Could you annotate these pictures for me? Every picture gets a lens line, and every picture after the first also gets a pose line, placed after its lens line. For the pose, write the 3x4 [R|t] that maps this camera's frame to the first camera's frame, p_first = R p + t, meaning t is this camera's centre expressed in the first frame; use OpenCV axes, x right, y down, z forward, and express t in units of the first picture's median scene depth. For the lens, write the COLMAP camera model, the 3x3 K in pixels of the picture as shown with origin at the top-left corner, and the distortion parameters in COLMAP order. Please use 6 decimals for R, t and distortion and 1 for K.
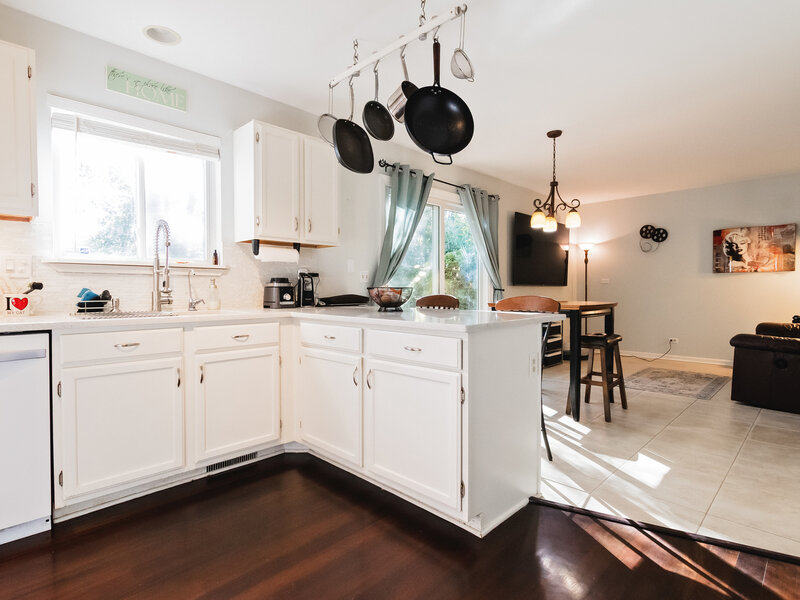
lens RADIAL K [[425.6, 0, 400.0], [0, 425.6, 300.0], [0, 0, 1]] dist [0.017208, -0.008961]
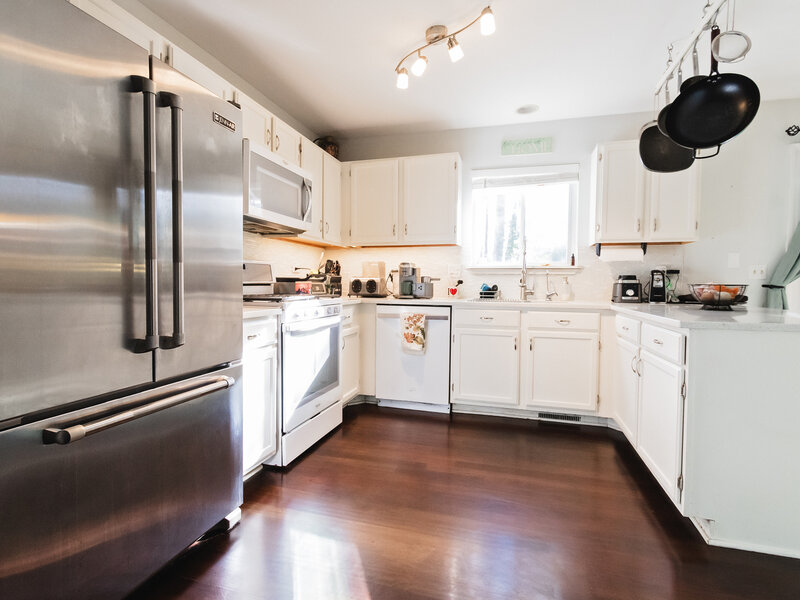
lens RADIAL K [[425.6, 0, 400.0], [0, 425.6, 300.0], [0, 0, 1]] dist [0.017208, -0.008961]
pose [[0.485359, 0.038586, -0.873463, 0.557641], [-0.033590, 0.999111, 0.025472, 0.005124], [0.873670, 0.016976, 0.486224, -0.072577]]
